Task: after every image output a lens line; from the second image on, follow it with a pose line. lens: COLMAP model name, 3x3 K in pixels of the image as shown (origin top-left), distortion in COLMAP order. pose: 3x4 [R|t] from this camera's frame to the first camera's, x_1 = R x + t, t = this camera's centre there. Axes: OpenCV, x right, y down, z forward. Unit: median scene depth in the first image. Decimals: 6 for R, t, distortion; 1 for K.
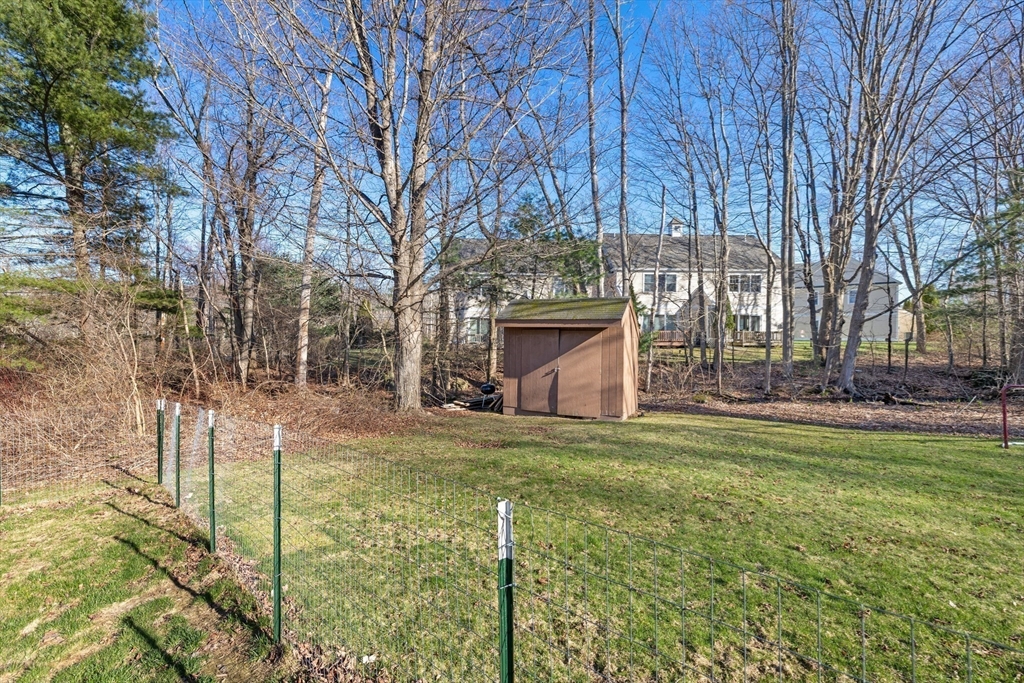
lens RADIAL K [[429.5, 0, 508.2], [0, 429.5, 342.8], [0, 0, 1]] dist [0.002561, -0.001186]
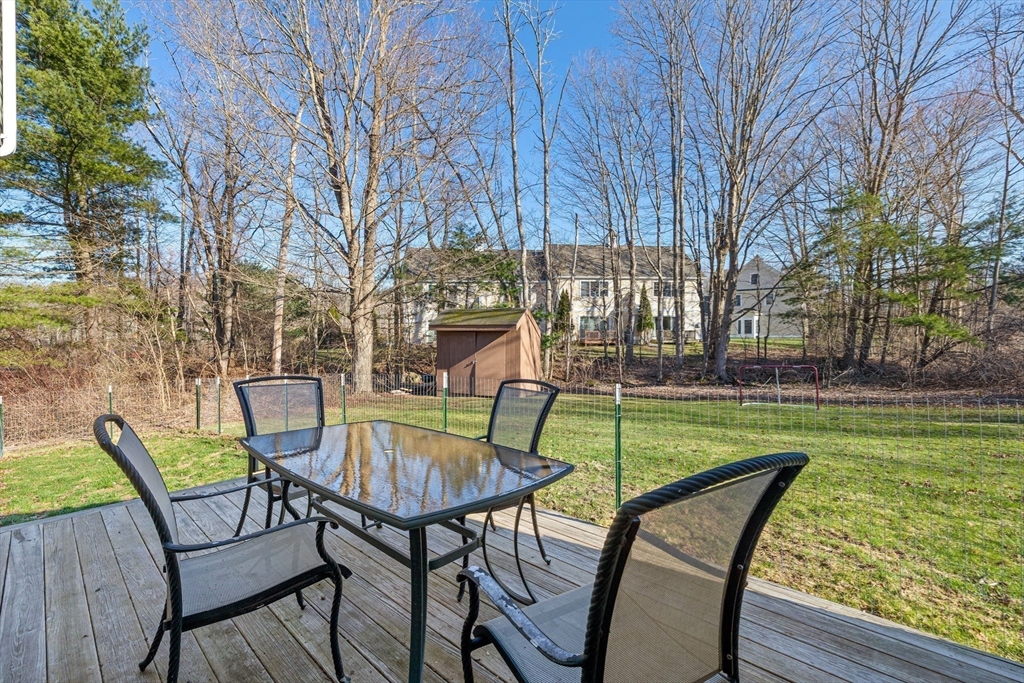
lens RADIAL K [[429.5, 0, 508.3], [0, 429.5, 341.5], [0, 0, 1]] dist [0.002561, -0.001186]
pose [[0.998184, -0.009351, 0.059504, 0.100226], [0.009432, 0.999955, -0.001092, 0.000551], [-0.059491, 0.001652, 0.998227, -0.253256]]
